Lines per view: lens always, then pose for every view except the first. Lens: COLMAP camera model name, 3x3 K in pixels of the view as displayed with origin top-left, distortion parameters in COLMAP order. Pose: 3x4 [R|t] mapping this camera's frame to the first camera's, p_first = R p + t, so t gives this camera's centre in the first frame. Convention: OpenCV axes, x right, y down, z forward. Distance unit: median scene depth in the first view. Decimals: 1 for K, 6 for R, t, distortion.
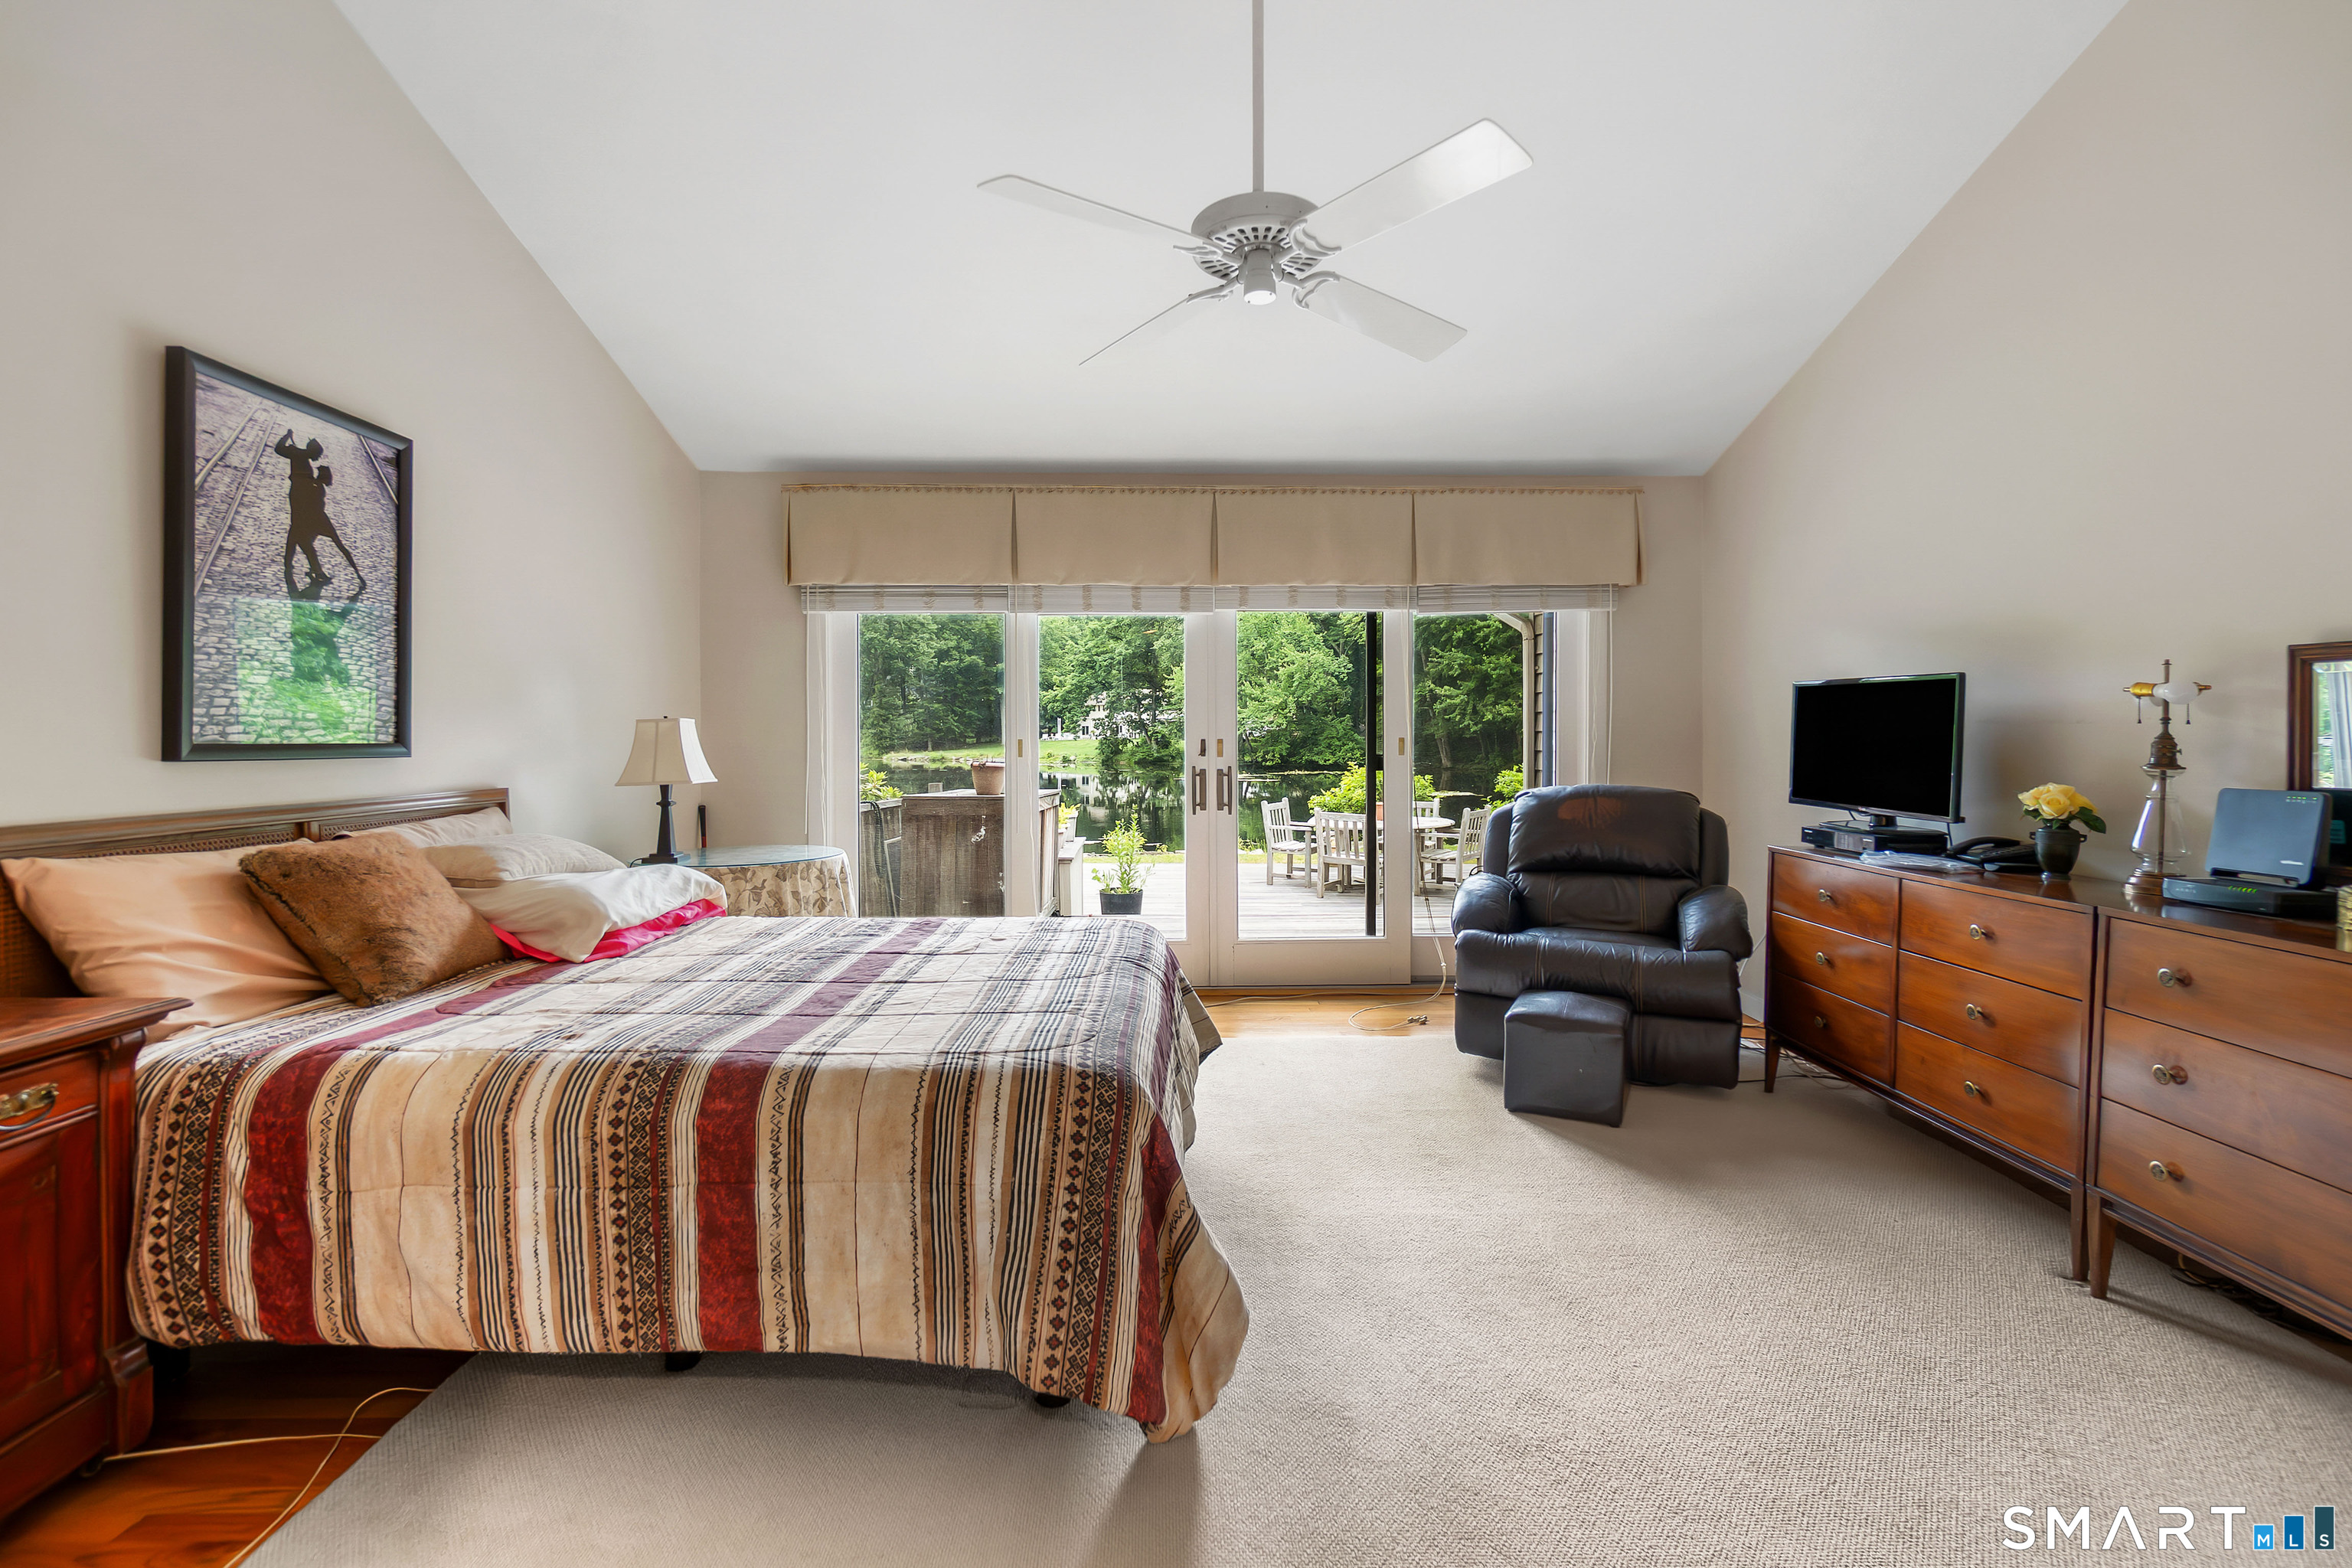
lens RADIAL K [[1027.5, 0, 1183.6], [0, 1027.5, 747.3], [0, 0, 1]] dist [0.000123, 0.000298]
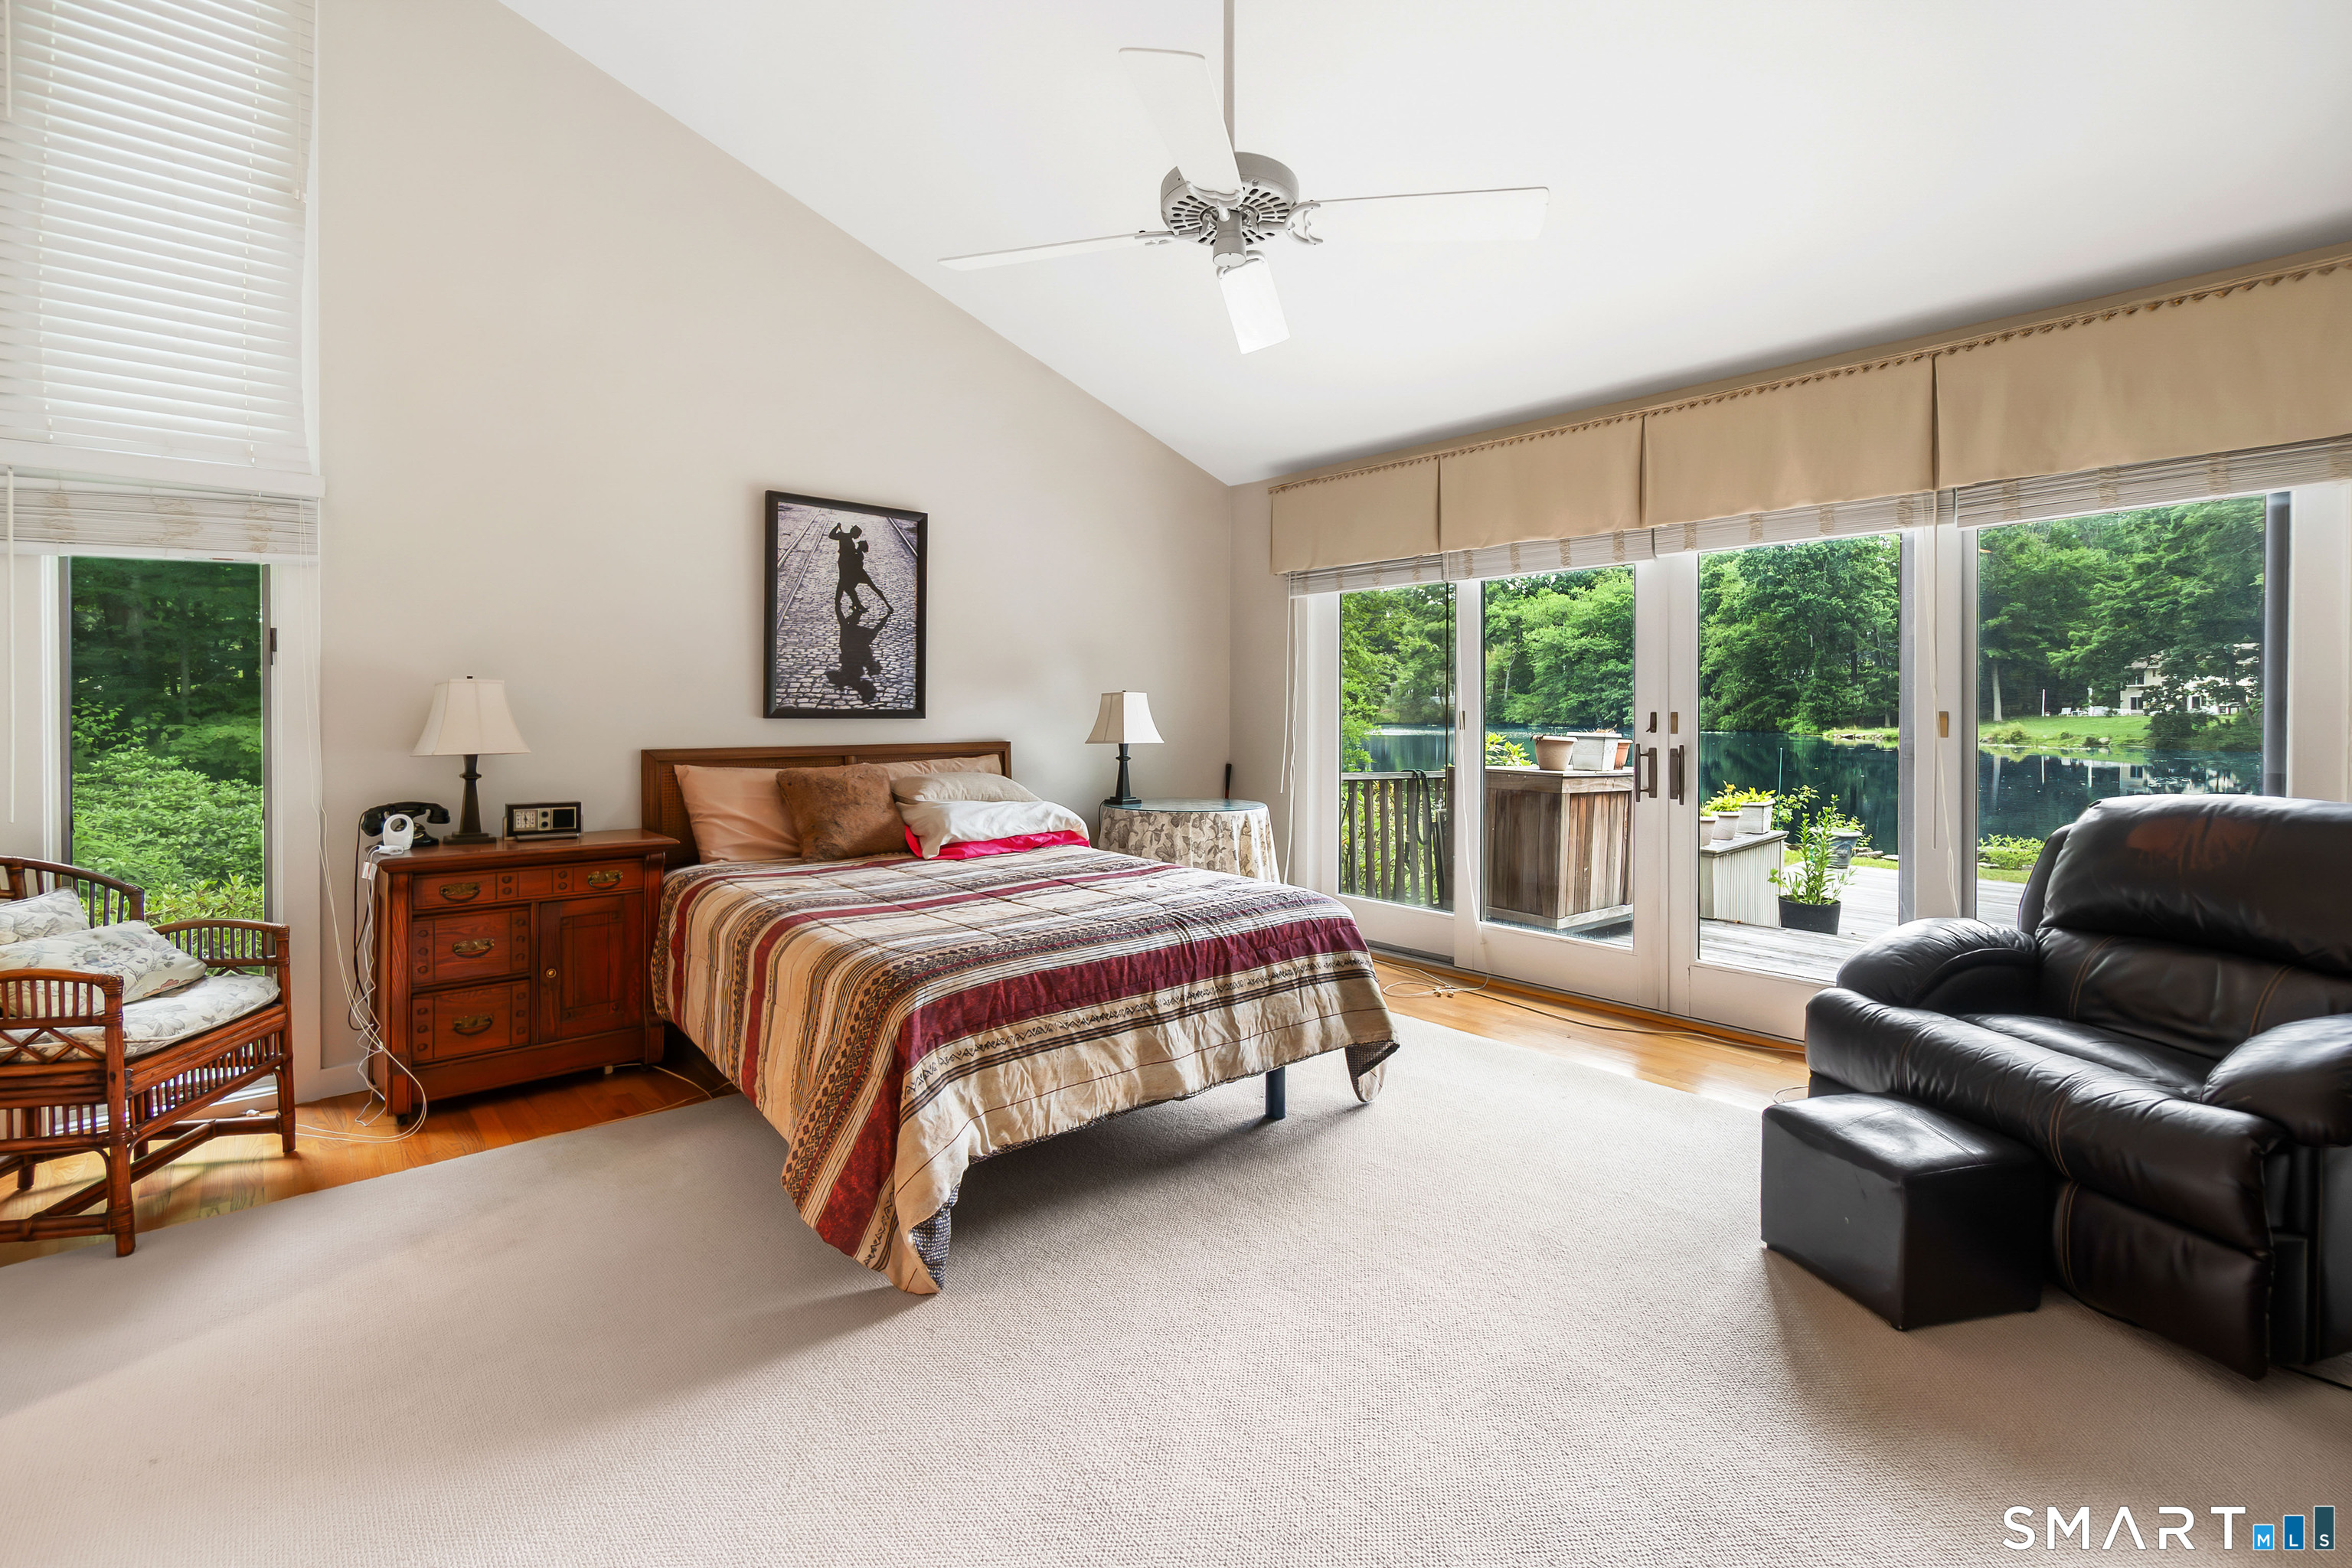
lens RADIAL K [[1031.0, 0, 1180.1], [0, 1031.0, 713.5], [0, 0, 1]] dist [-0.000843, 0.000209]
pose [[0.654714, 0.007898, -0.755835, 0.612519], [-0.012696, 0.999919, -0.000549, -0.001806], [0.755770, 0.009956, 0.654761, 0.249416]]
